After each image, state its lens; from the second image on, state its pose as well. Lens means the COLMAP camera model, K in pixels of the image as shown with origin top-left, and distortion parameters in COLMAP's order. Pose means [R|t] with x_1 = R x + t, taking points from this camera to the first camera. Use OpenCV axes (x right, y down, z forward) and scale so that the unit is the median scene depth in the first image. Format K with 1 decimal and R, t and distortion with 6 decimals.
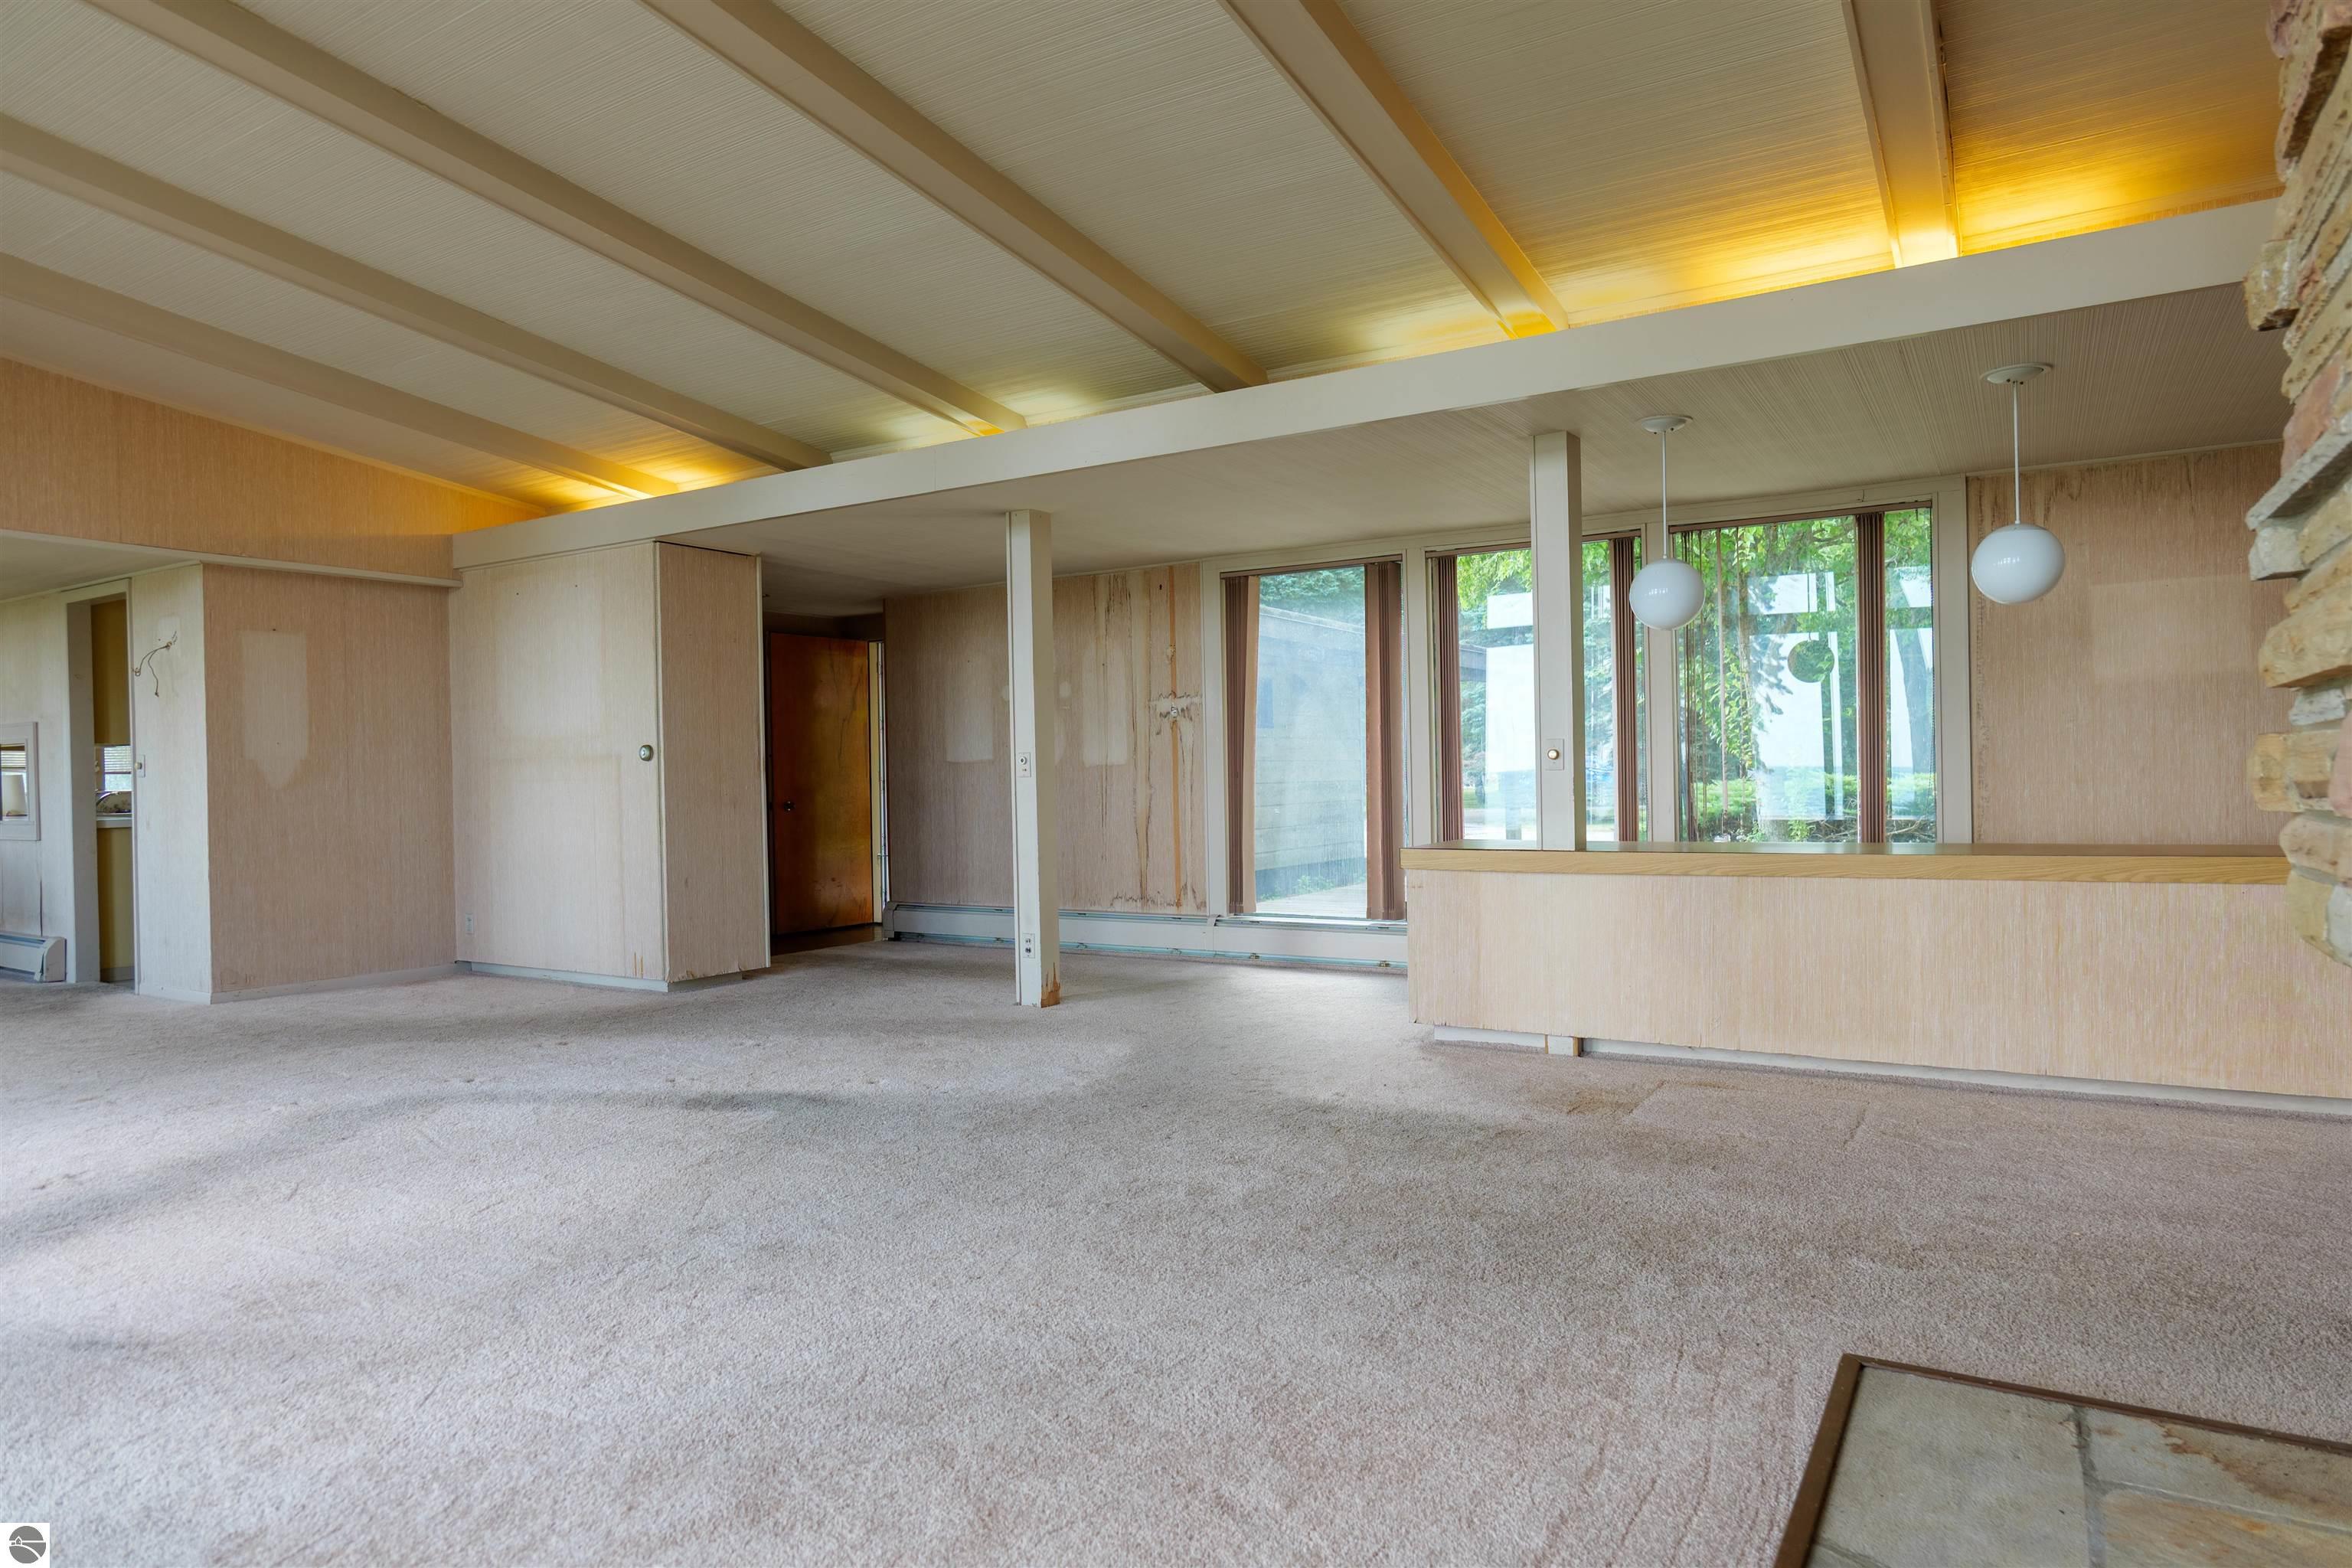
lens RADIAL K [[1372.8, 0, 1176.0], [0, 1372.8, 784.0], [0, 0, 1]] dist [-0.034855, 0.033325]
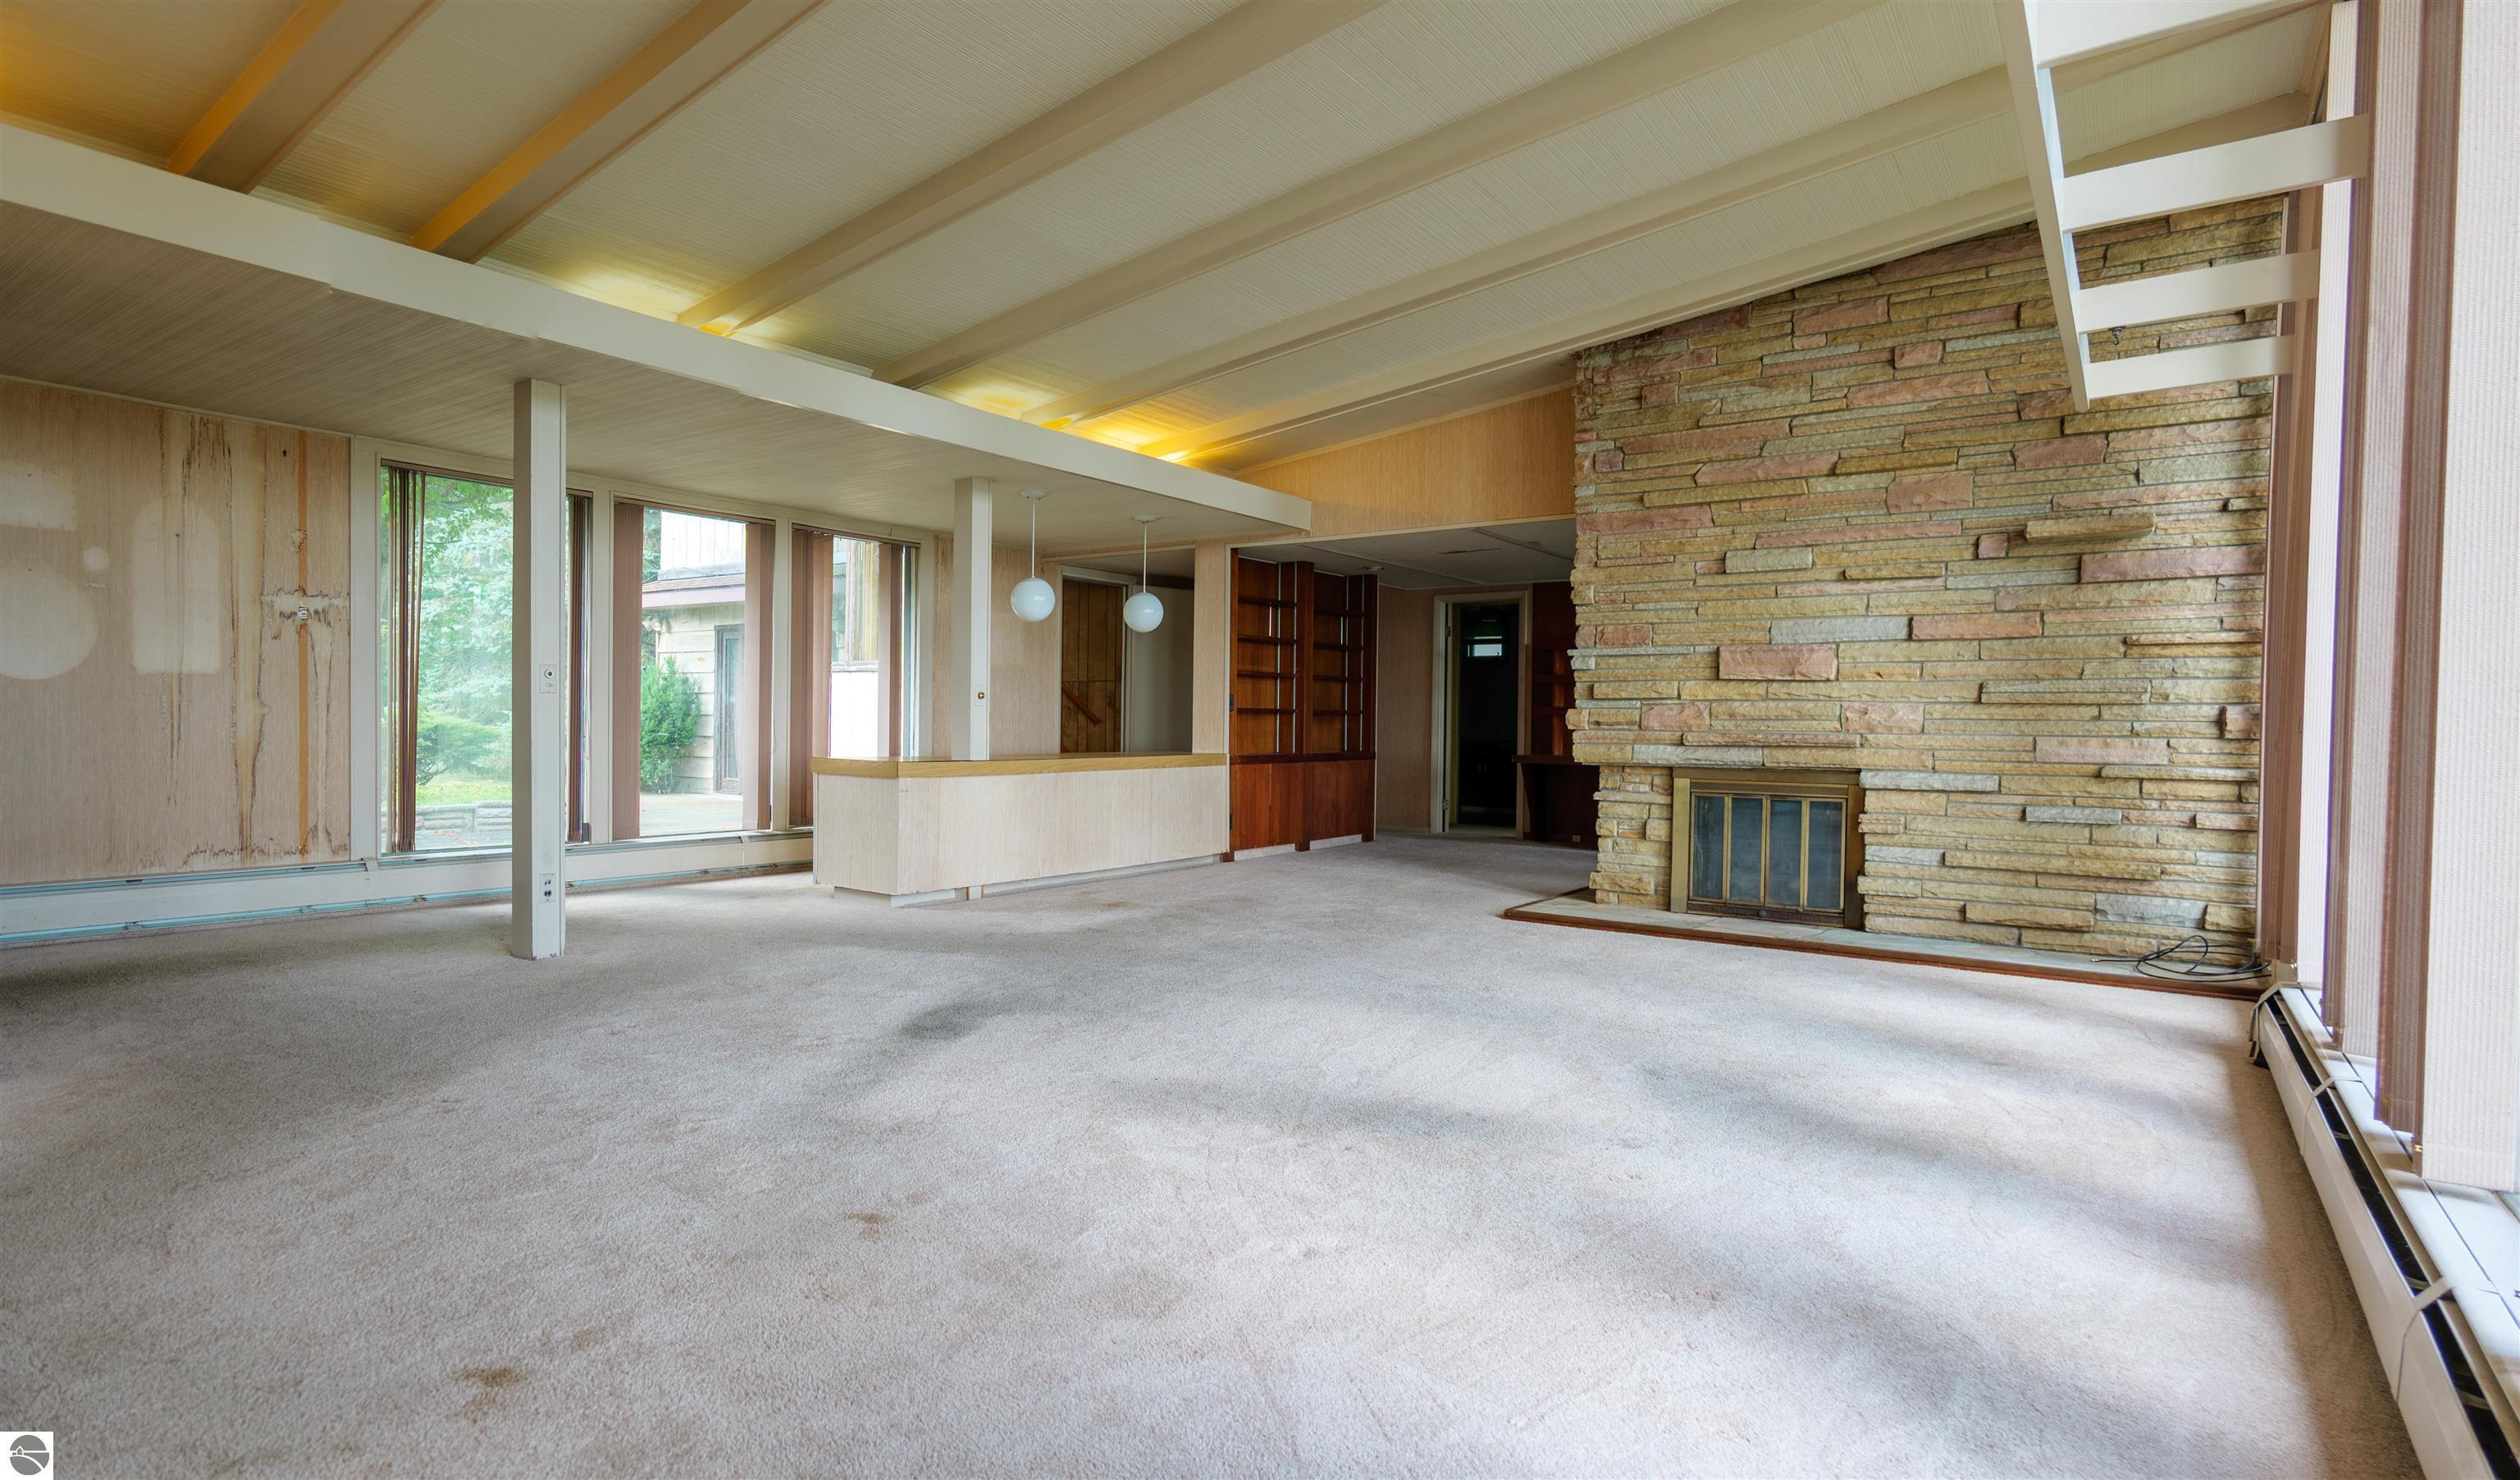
lens RADIAL K [[1269.3, 0, 1126.2], [0, 1269.3, 748.7], [0, 0, 1]] dist [-0.028427, 0.017960]
pose [[0.114702, -0.009416, 0.993355, -0.677498], [-0.020817, 0.999713, 0.011880, 0.008215], [-0.993182, -0.022041, 0.114473, 0.432986]]
